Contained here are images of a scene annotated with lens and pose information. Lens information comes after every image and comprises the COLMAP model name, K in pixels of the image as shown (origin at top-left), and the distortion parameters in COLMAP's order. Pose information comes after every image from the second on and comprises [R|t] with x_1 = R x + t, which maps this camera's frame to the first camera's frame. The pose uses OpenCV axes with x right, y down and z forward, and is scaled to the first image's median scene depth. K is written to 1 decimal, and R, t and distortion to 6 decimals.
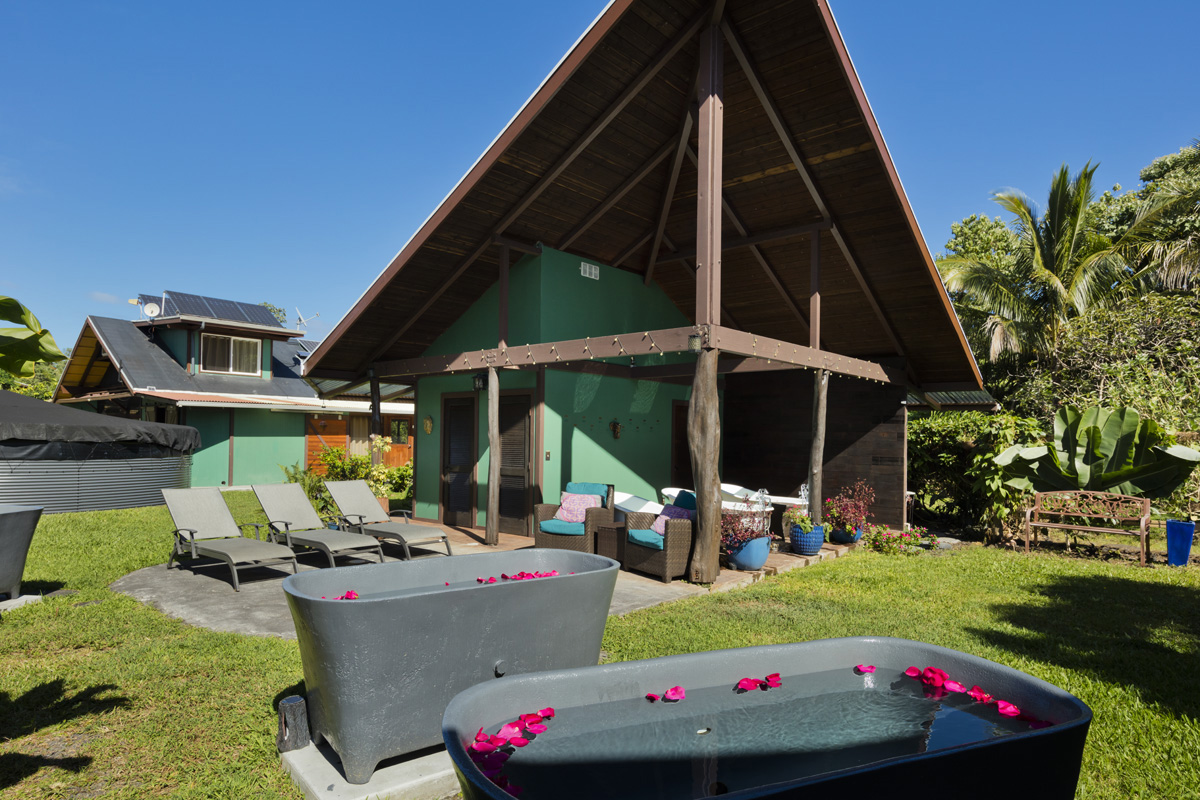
lens RADIAL K [[684.2, 0, 618.1], [0, 684.2, 425.7], [0, 0, 1]] dist [0.002308, -0.000545]
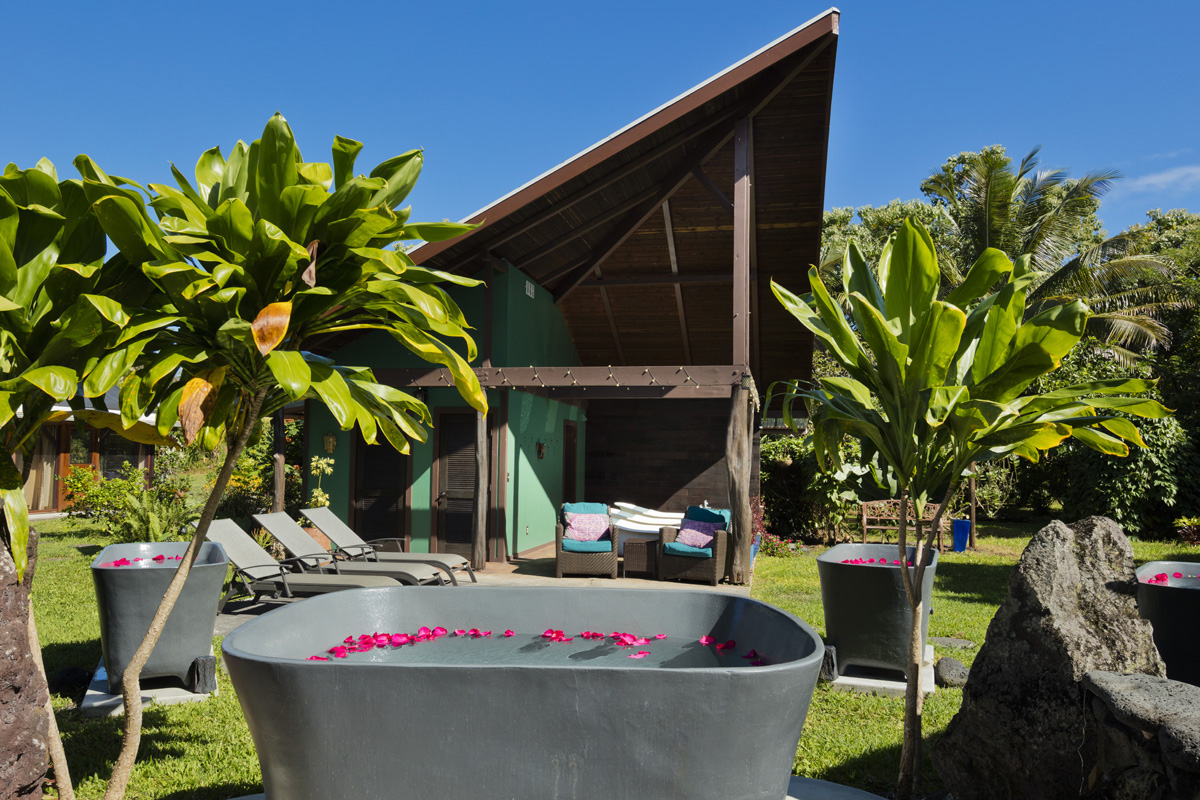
lens RADIAL K [[833.9, 0, 598.4], [0, 833.9, 402.0], [0, 0, 1]] dist [-0.001985, 0.000176]
pose [[0.869901, 0.033135, 0.492112, -0.568148], [-0.011963, 0.998865, -0.046109, -0.009753], [-0.493081, 0.034223, 0.869310, -0.098553]]
